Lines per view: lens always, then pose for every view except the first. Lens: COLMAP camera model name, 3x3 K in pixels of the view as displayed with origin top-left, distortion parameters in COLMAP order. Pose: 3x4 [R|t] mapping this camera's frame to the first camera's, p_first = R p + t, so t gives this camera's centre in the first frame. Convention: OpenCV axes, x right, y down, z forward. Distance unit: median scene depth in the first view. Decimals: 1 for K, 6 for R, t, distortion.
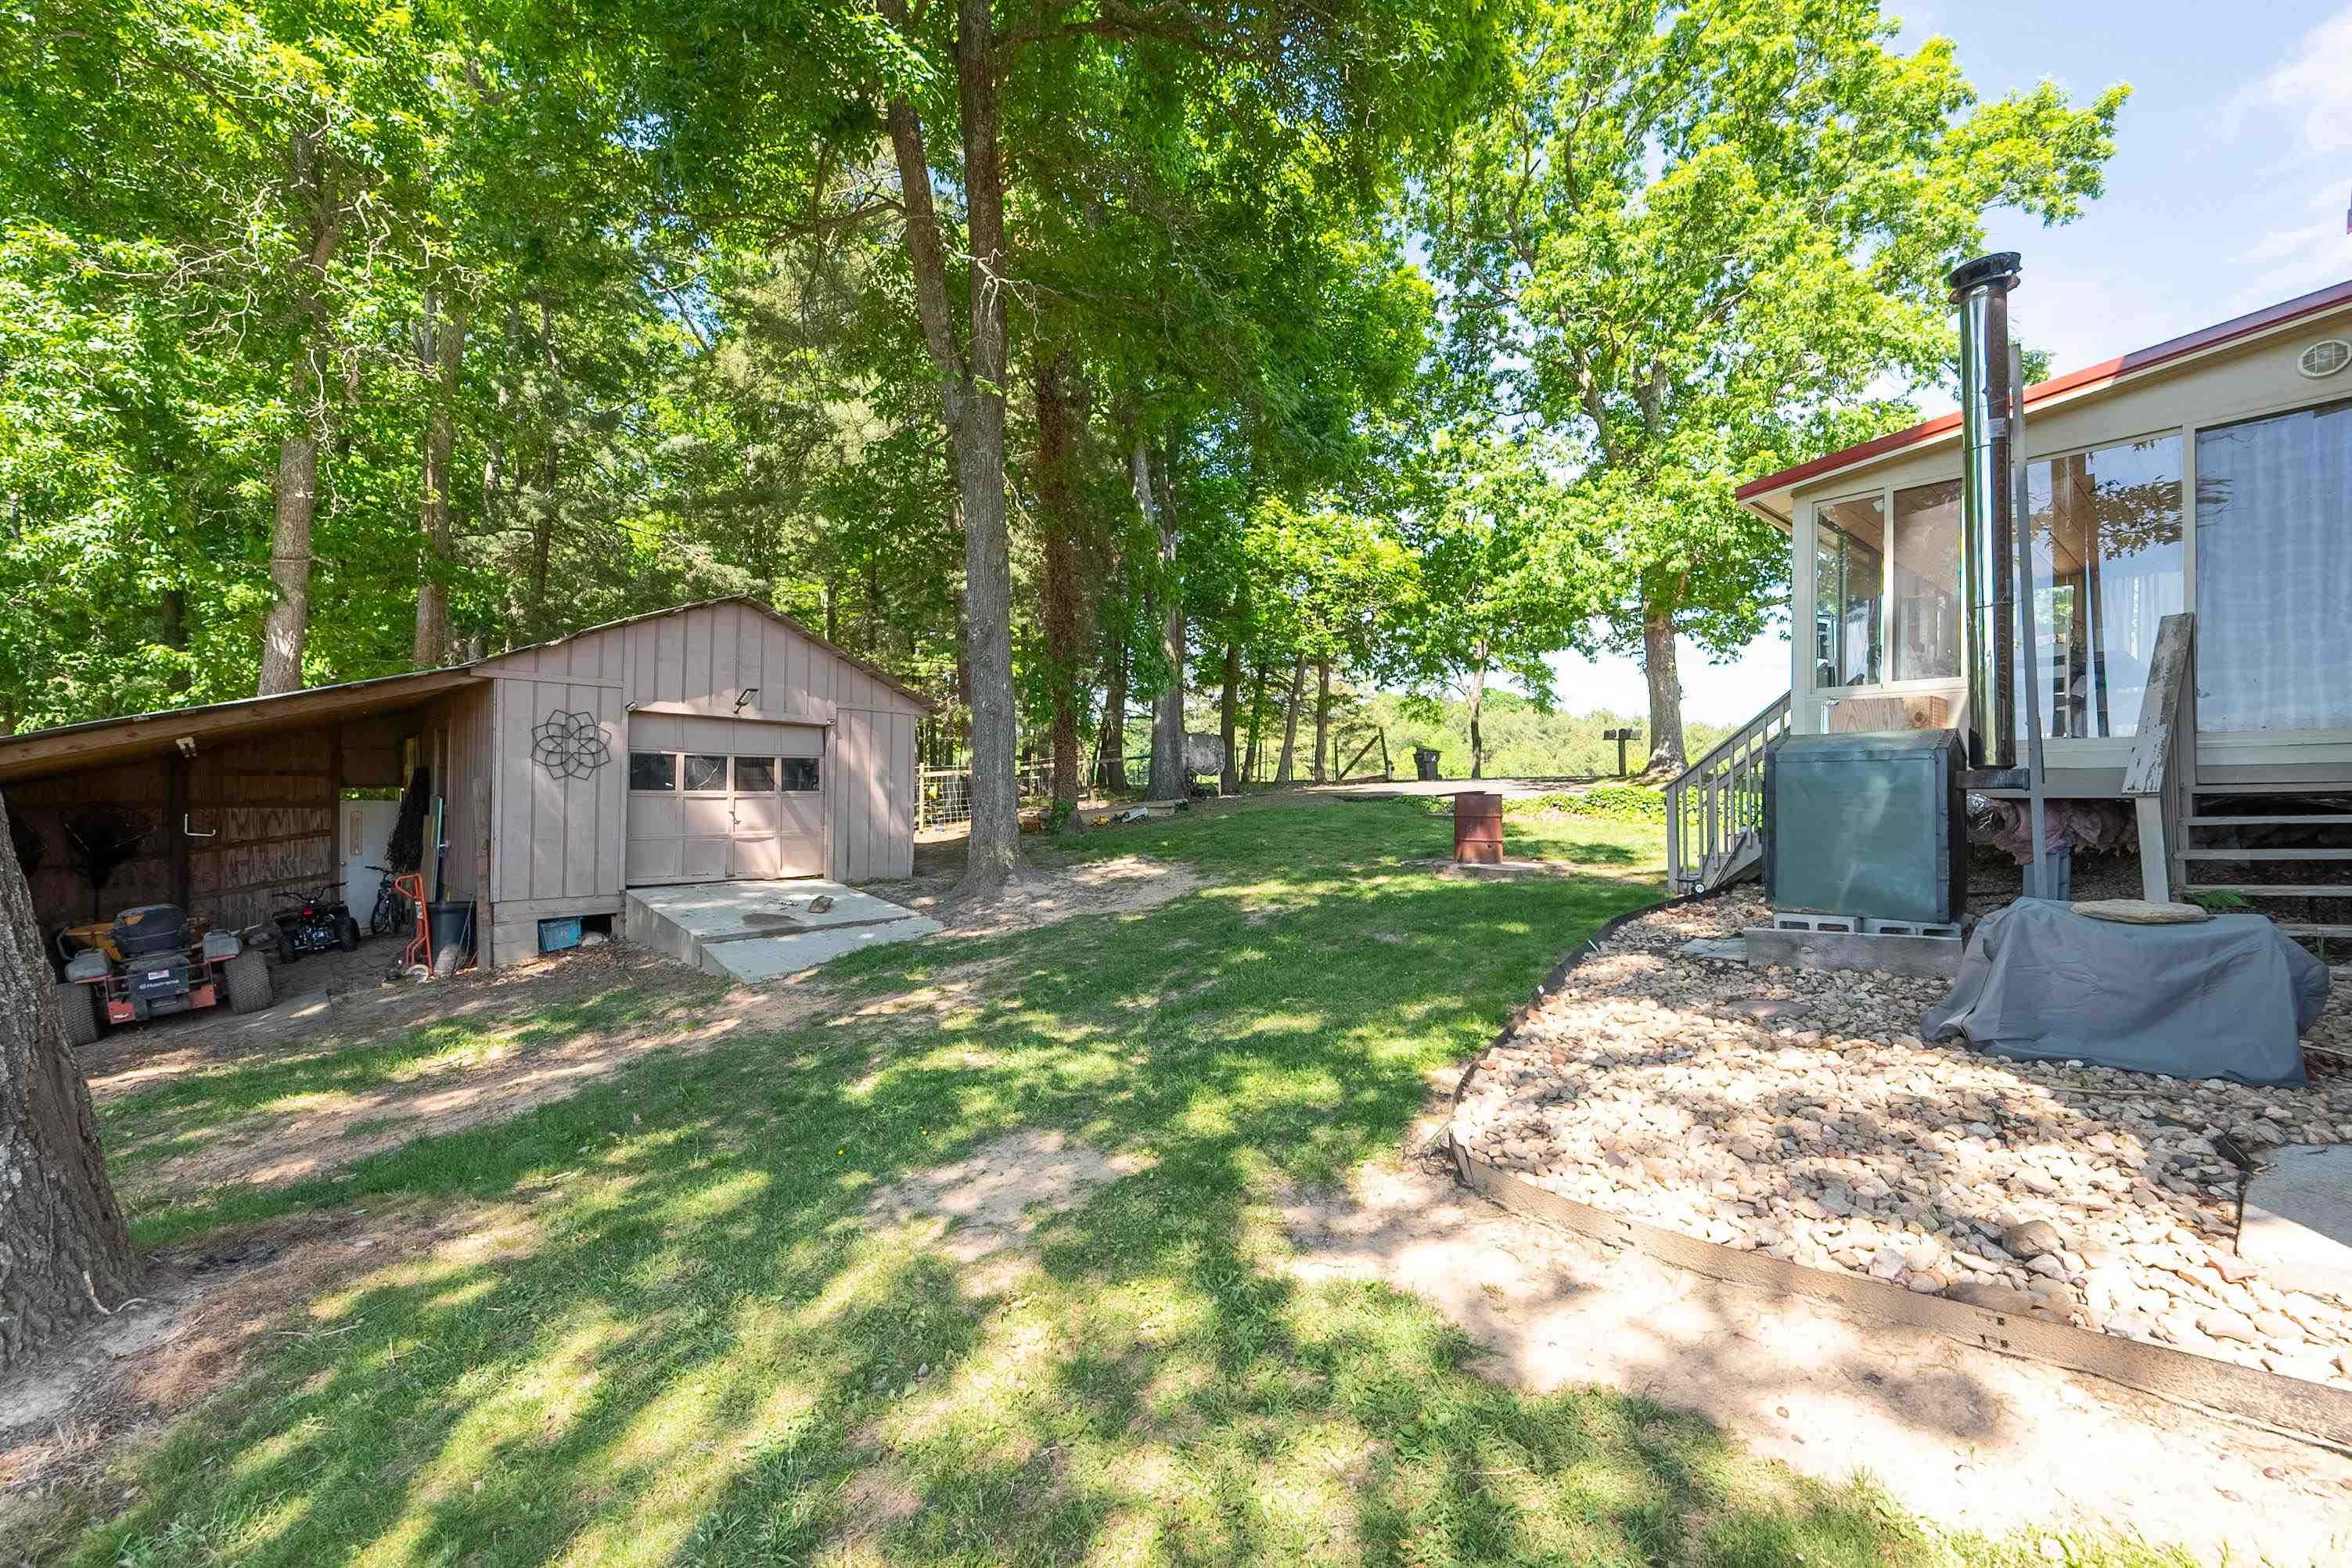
lens RADIAL K [[911.7, 0, 1178.2], [0, 911.7, 786.8], [0, 0, 1]] dist [-0.003208, -0.000439]
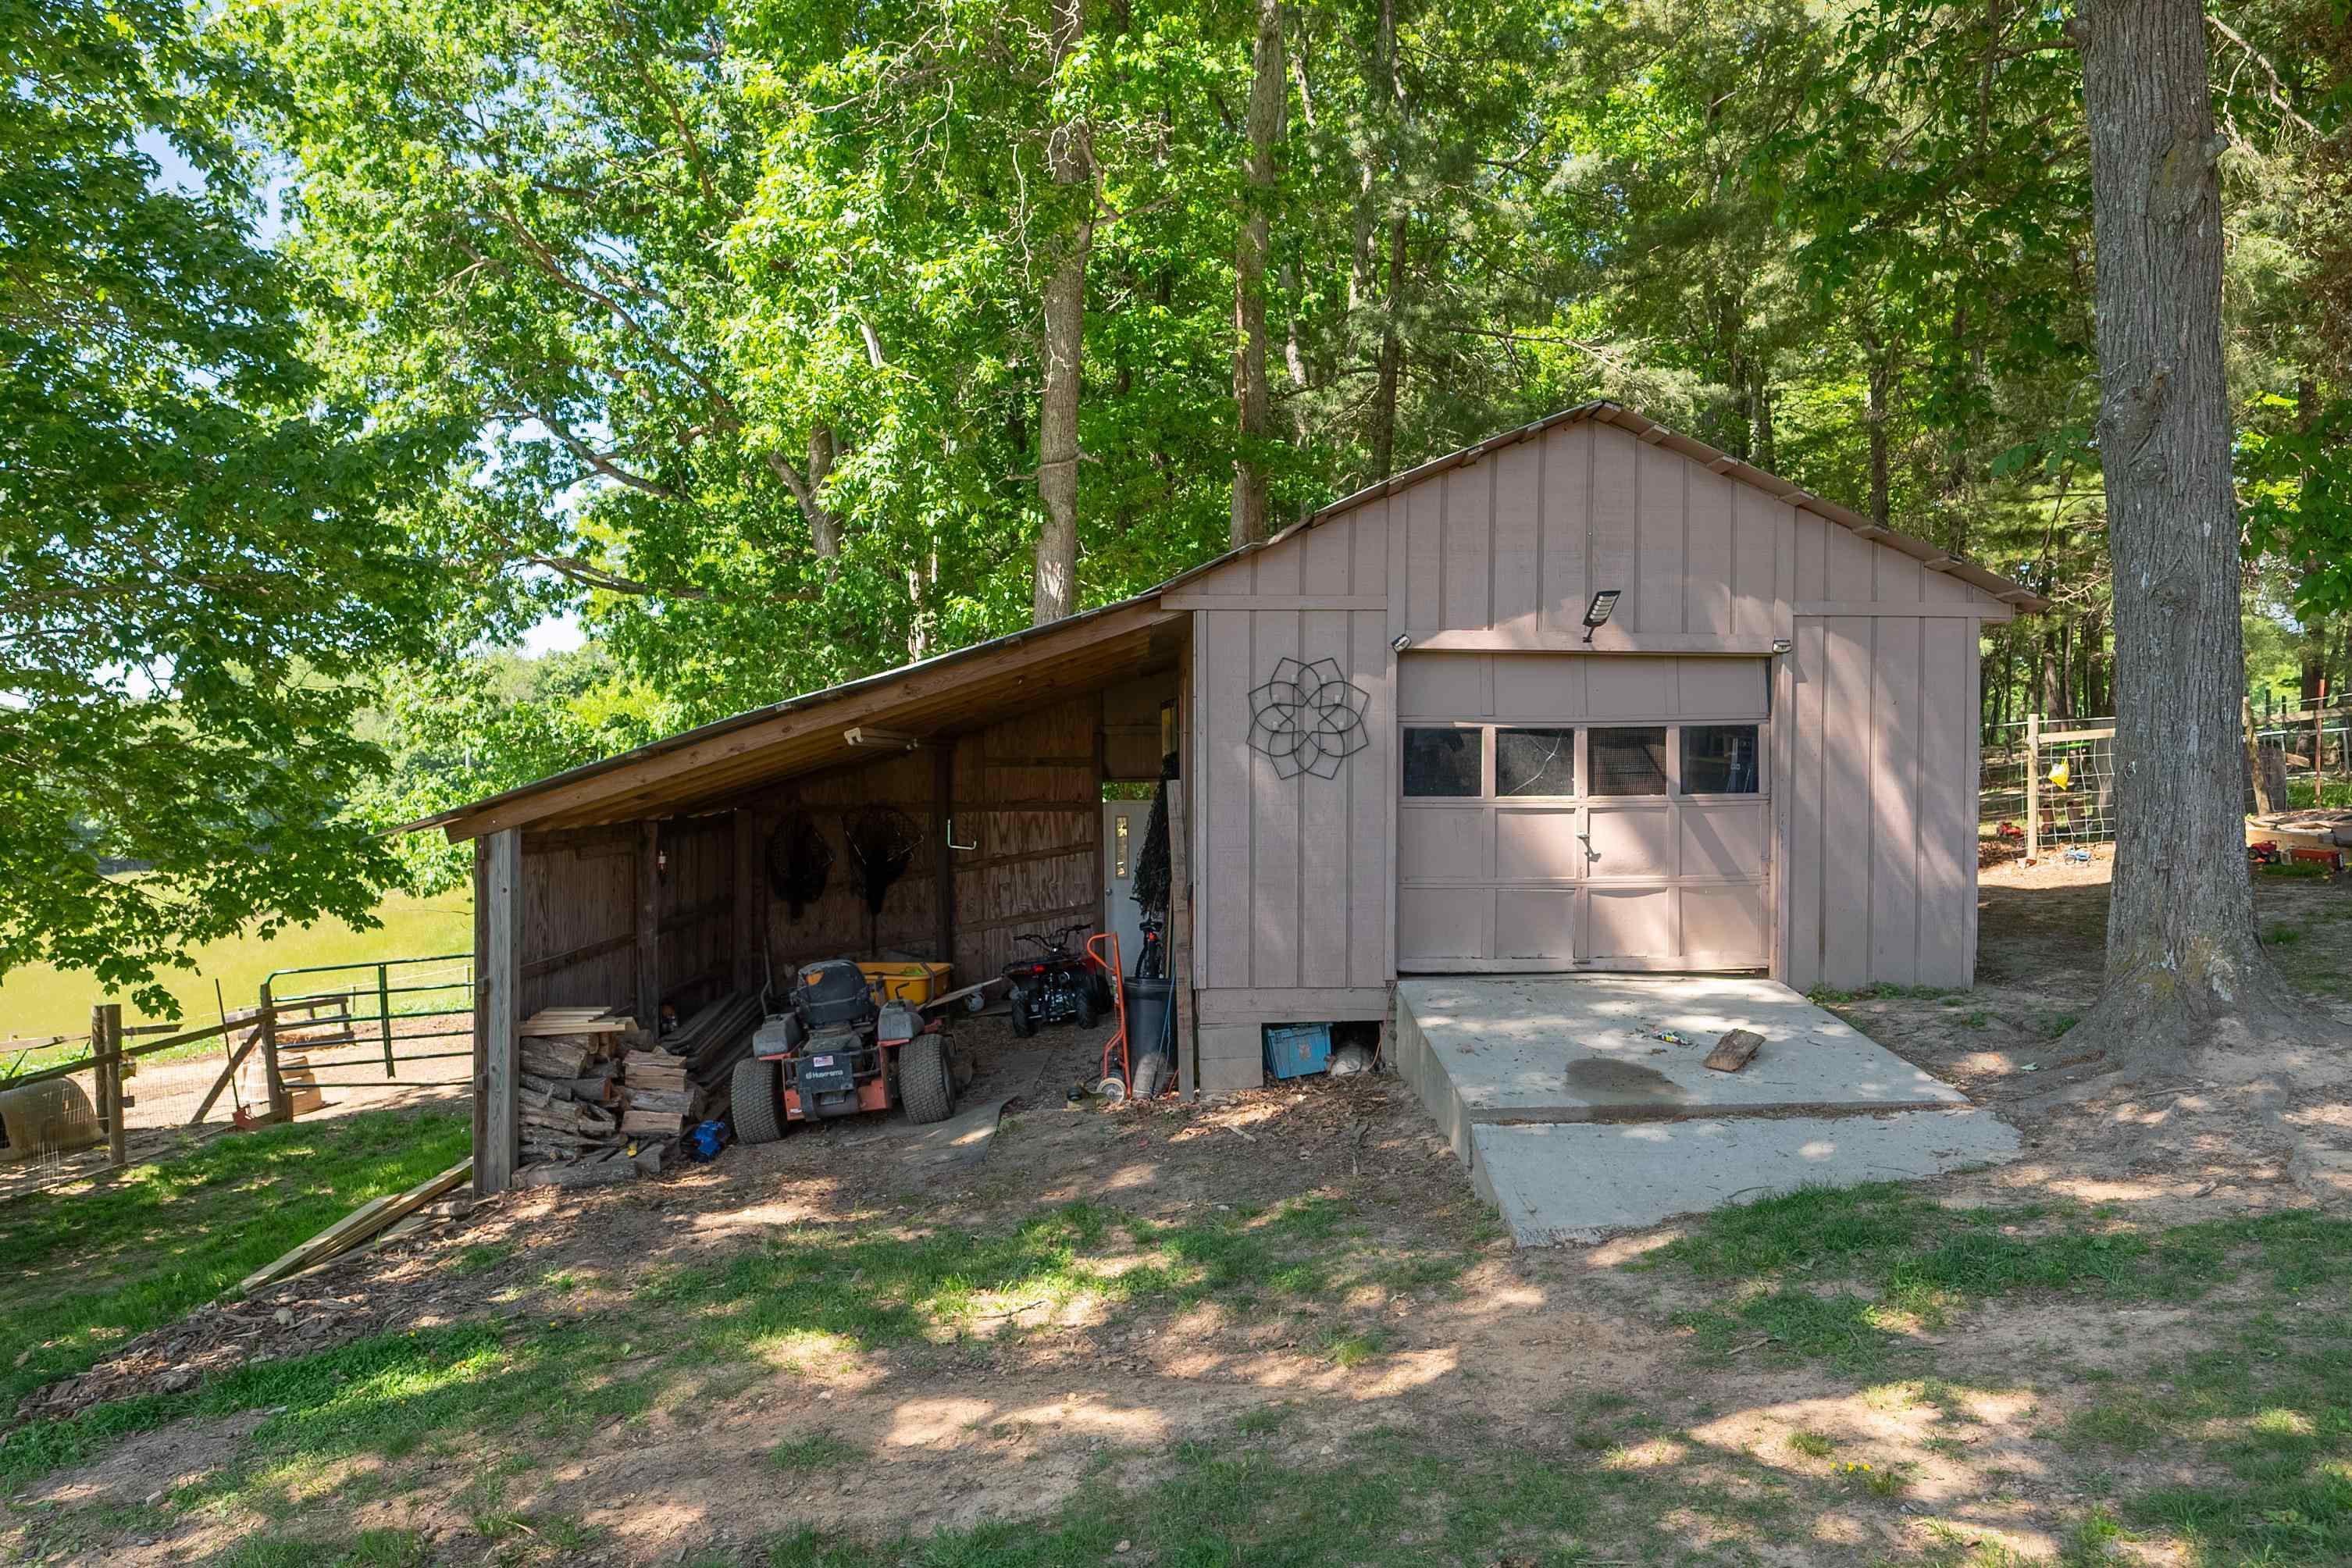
lens RADIAL K [[1607.2, 0, 1179.2], [0, 1607.2, 786.1], [0, 0, 1]] dist [-0.000212, 0.001347]
pose [[0.709163, 0.001084, -0.705044, -0.019888], [0.015120, 0.999745, 0.016746, -0.020294], [0.704882, -0.022536, 0.708966, 0.221332]]
